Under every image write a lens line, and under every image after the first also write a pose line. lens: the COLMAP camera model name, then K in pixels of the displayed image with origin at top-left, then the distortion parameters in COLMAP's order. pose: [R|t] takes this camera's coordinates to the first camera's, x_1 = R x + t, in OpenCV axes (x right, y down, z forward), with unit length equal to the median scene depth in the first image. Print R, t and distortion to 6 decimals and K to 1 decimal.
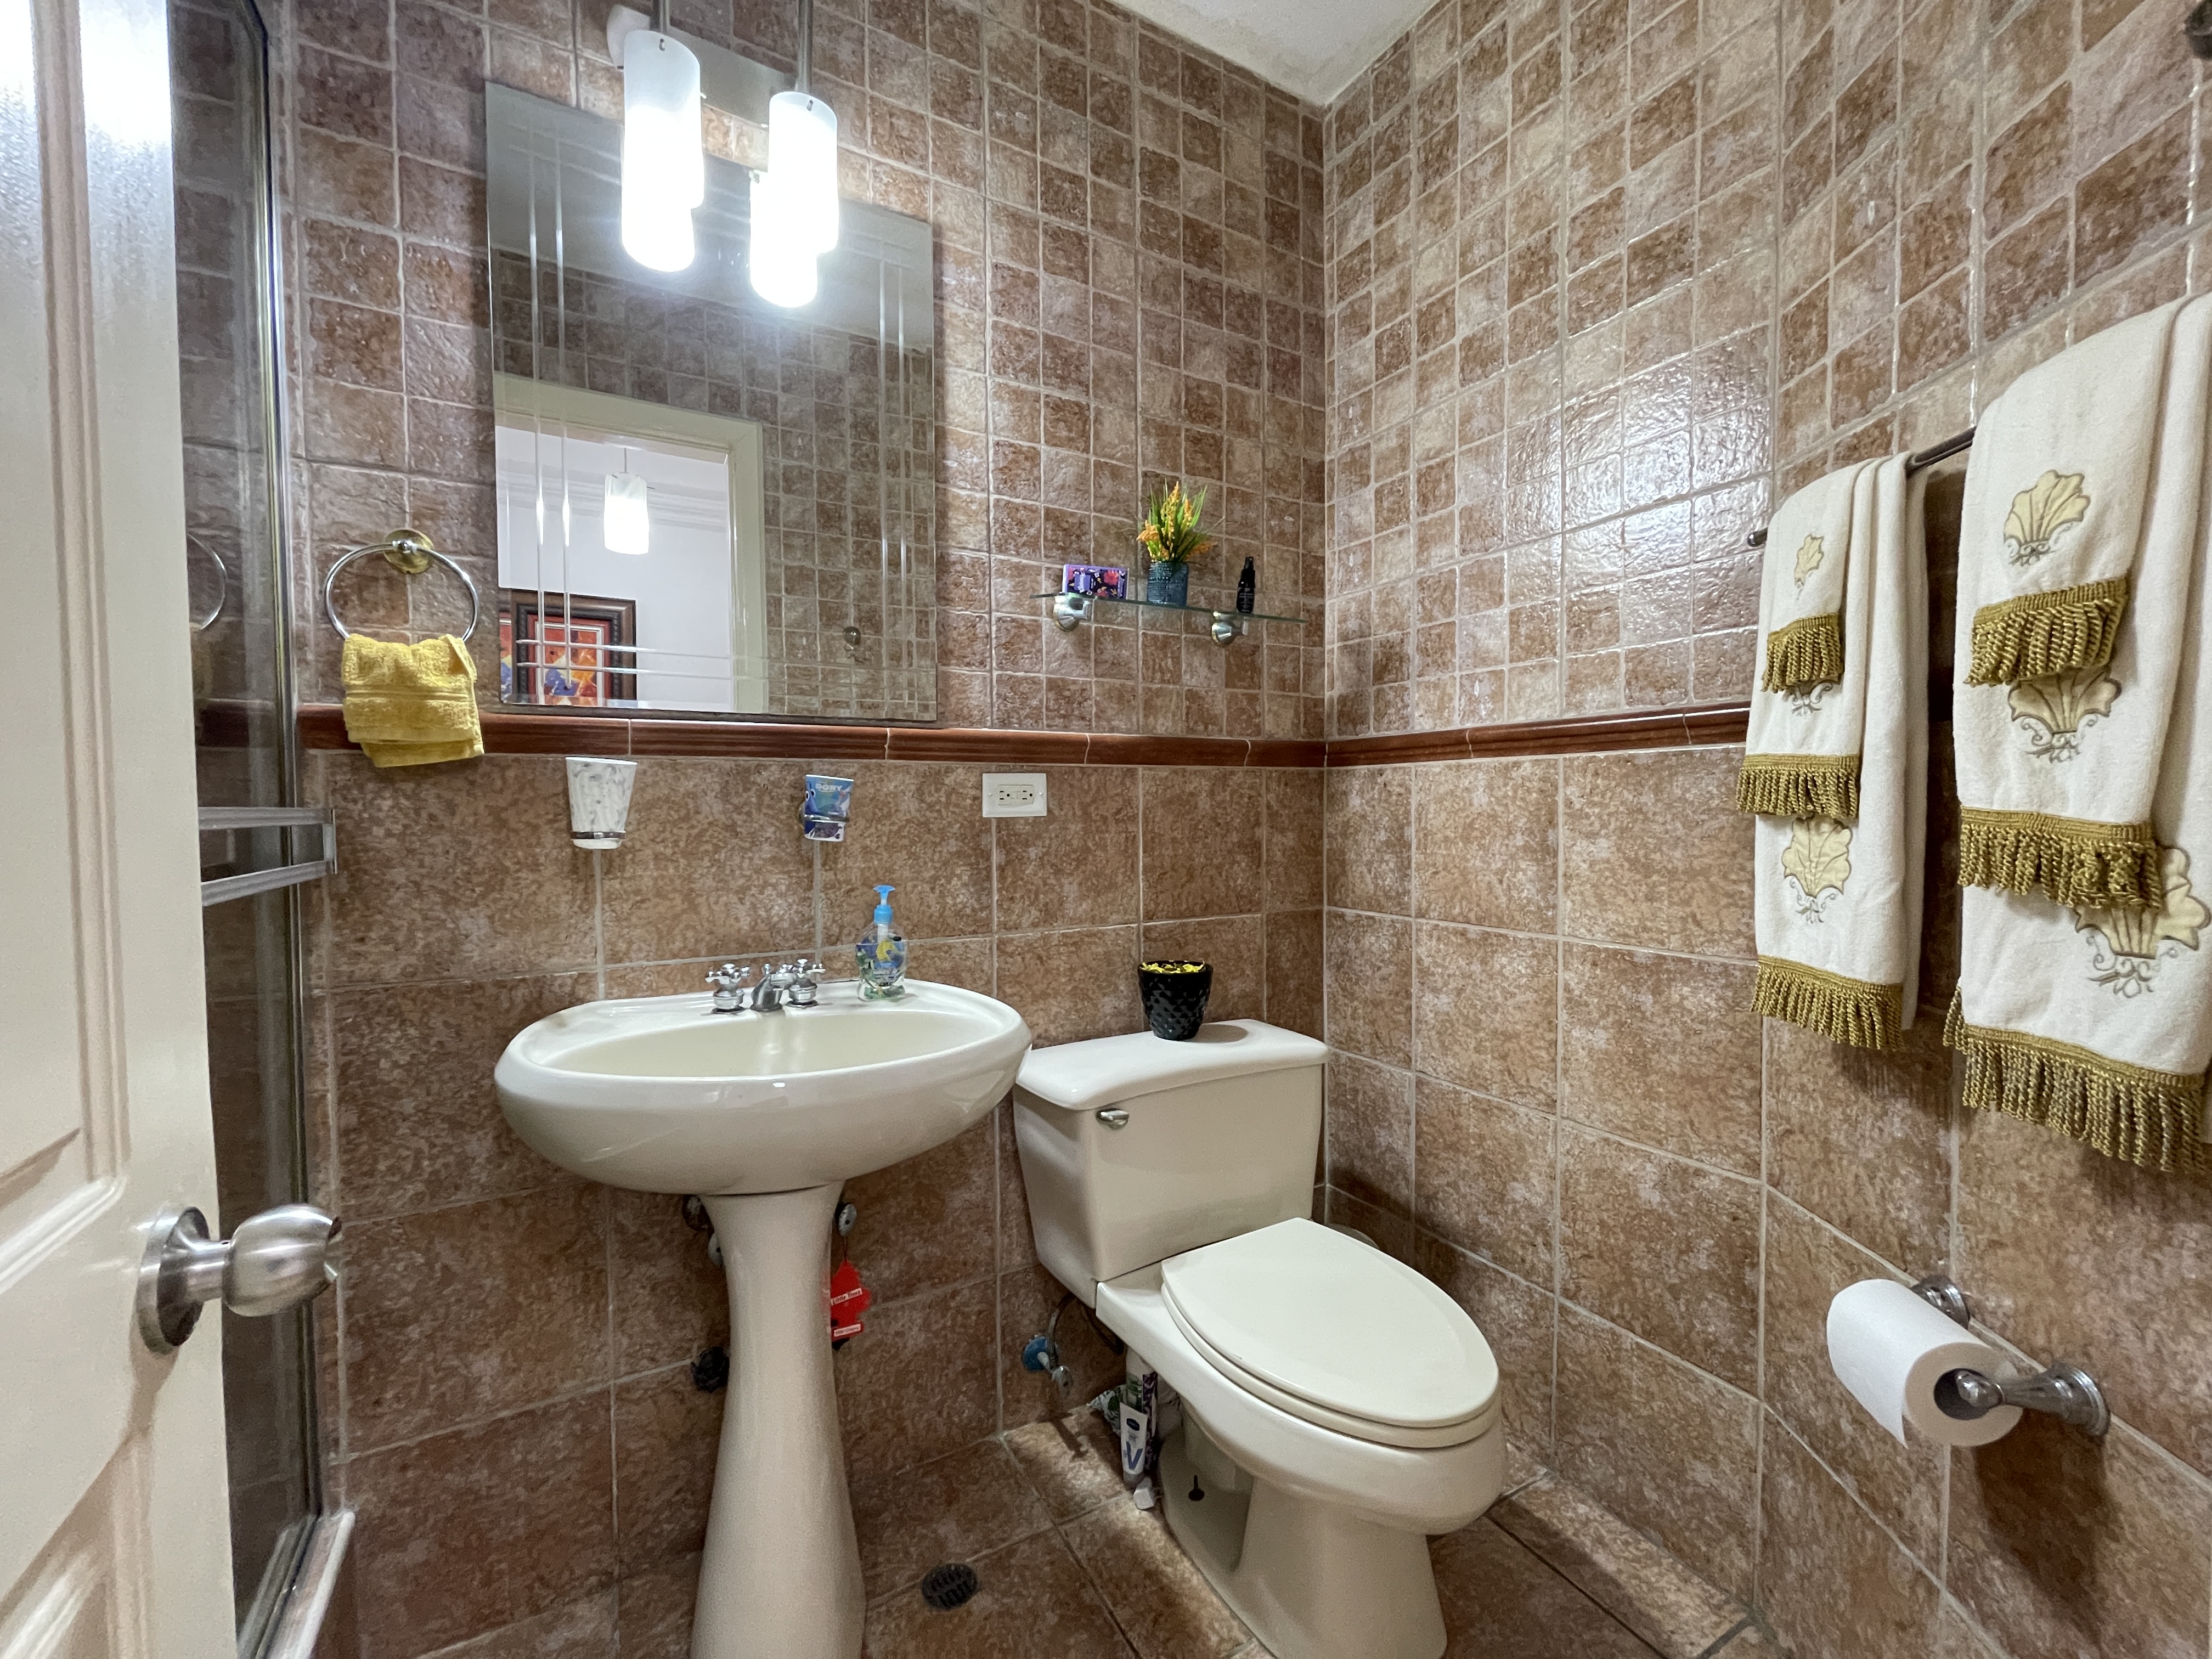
lens RADIAL K [[889.0, 0, 1099.5], [0, 889.0, 830.3], [0, 0, 1]] dist [-0.001352, -0.000696]
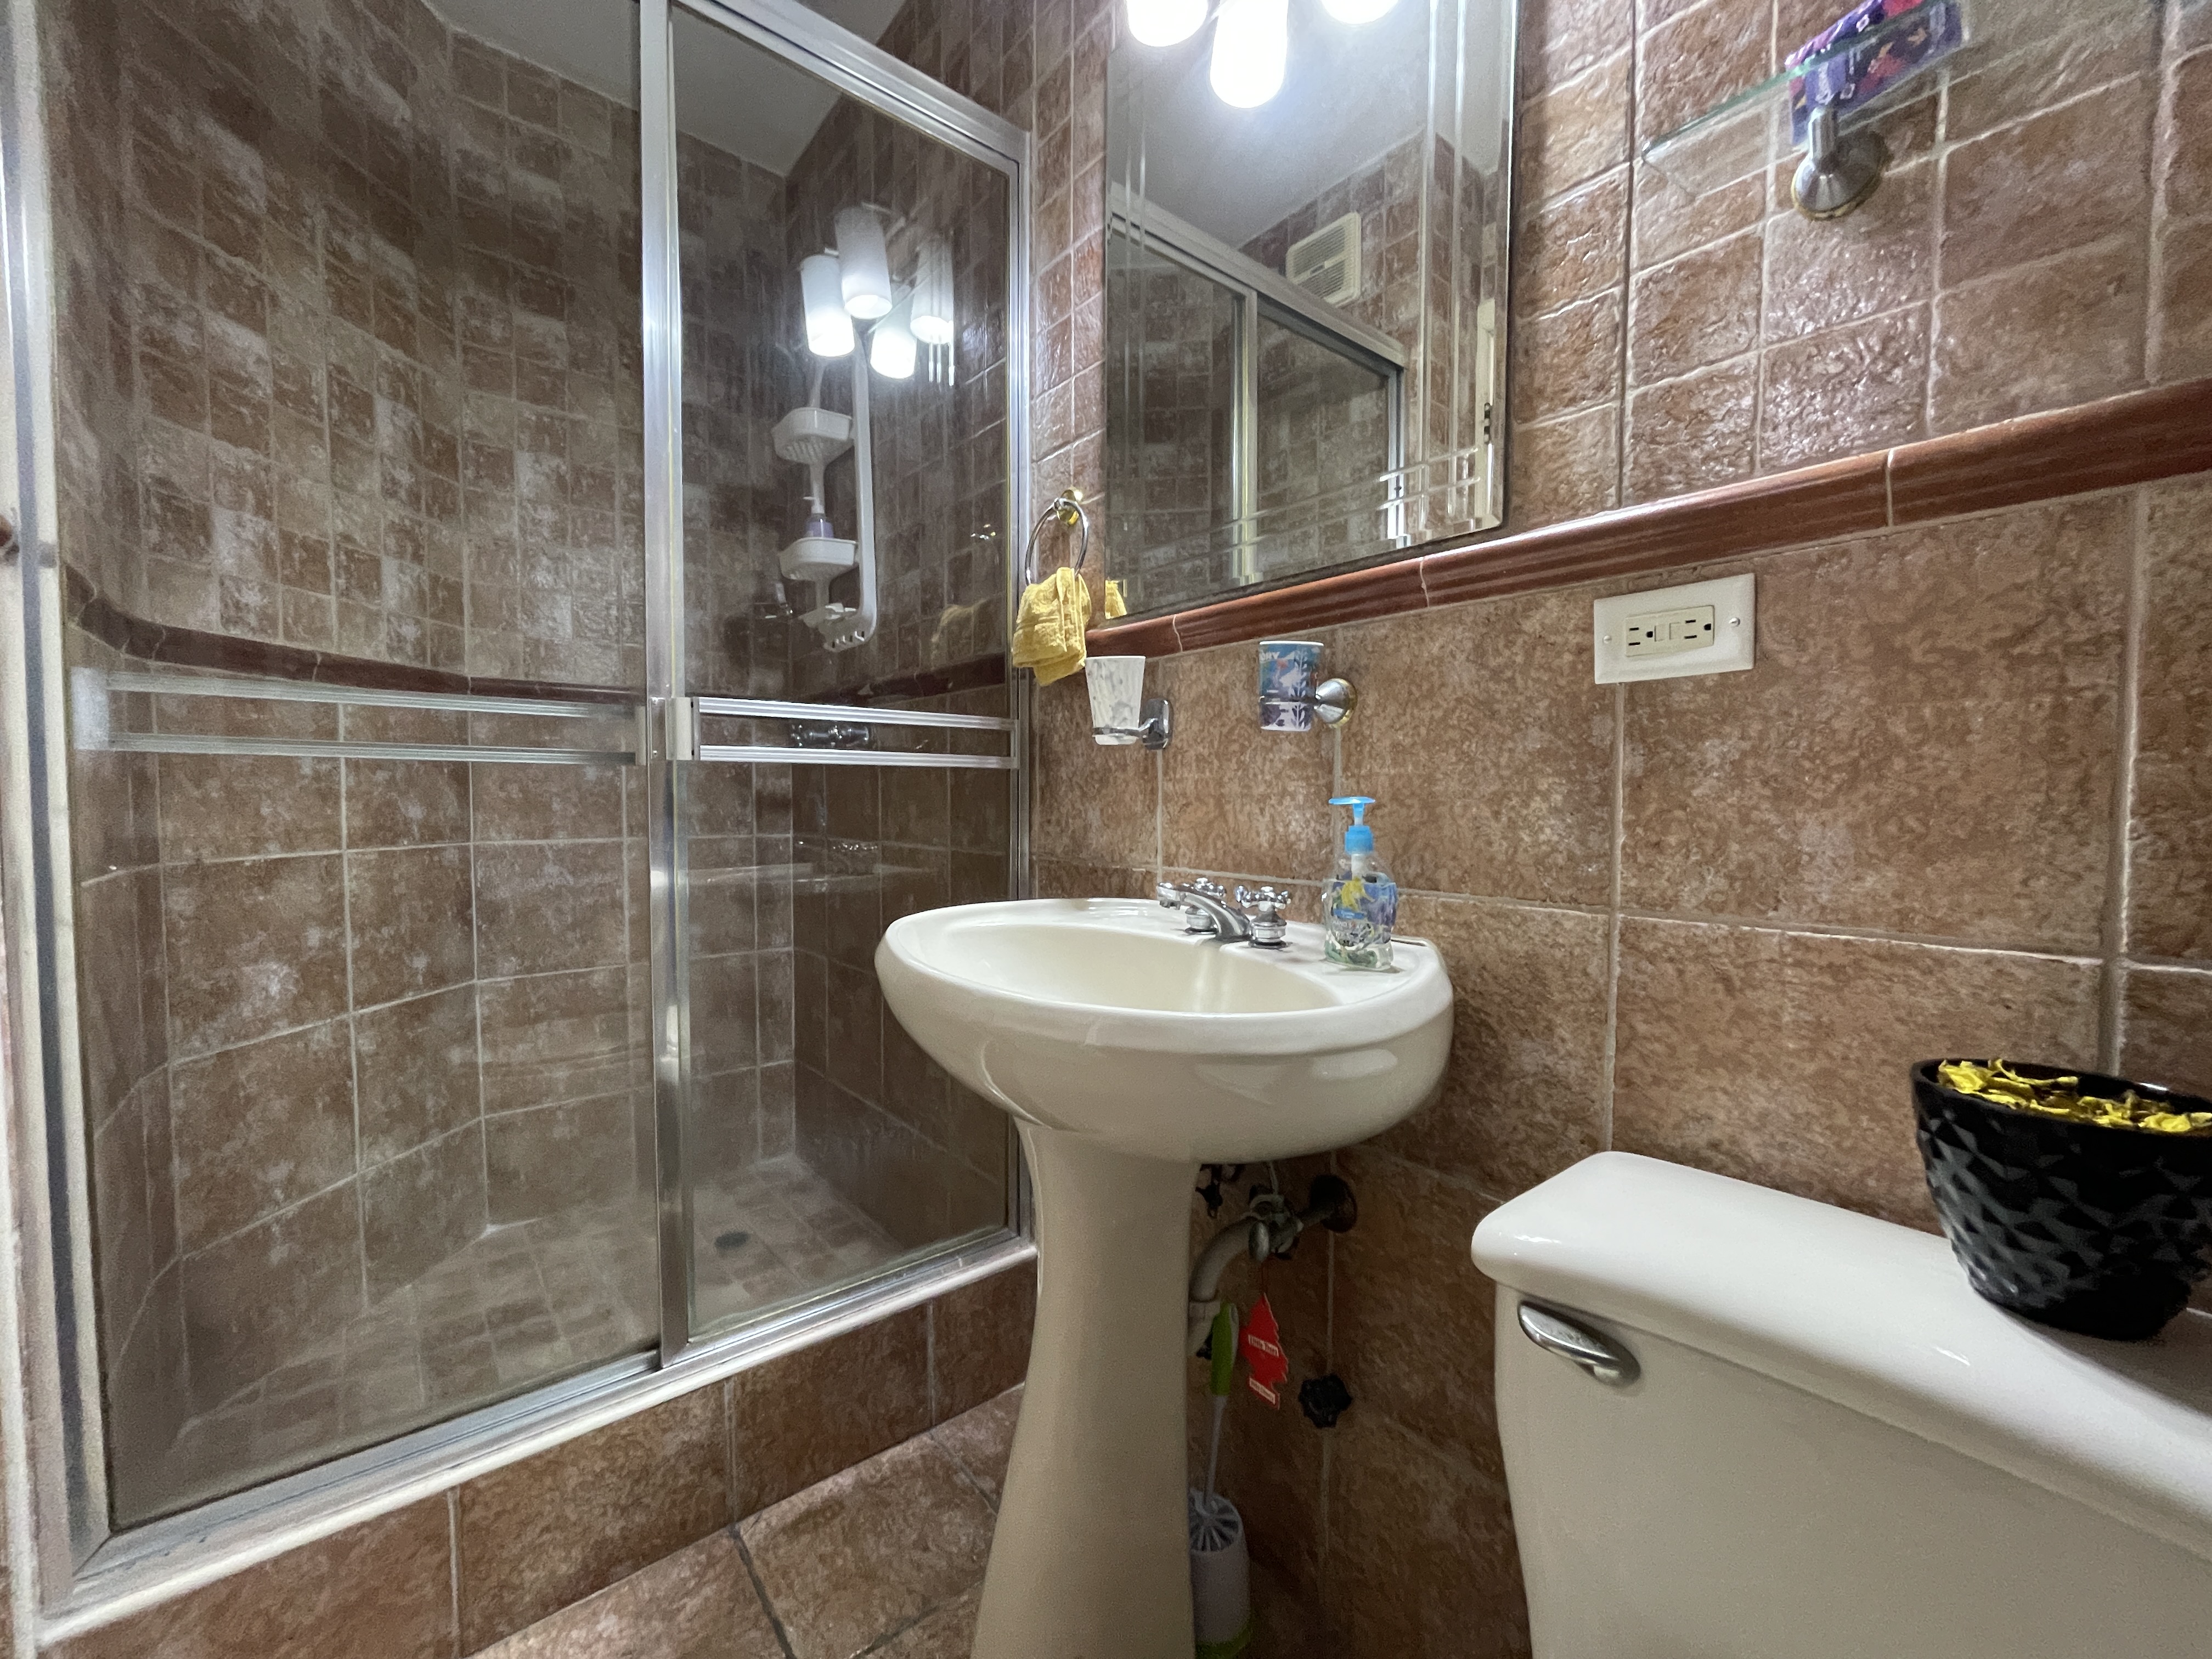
lens RADIAL K [[889.0, 0, 1102.5], [0, 889.0, 839.5], [0, 0, 1]] dist [-0.001352, -0.000696]
pose [[0.167771, 0.053676, -0.984364, 0.346858], [-0.033340, 0.998254, 0.048751, 0.061674], [0.985262, 0.024640, 0.169267, 0.628817]]
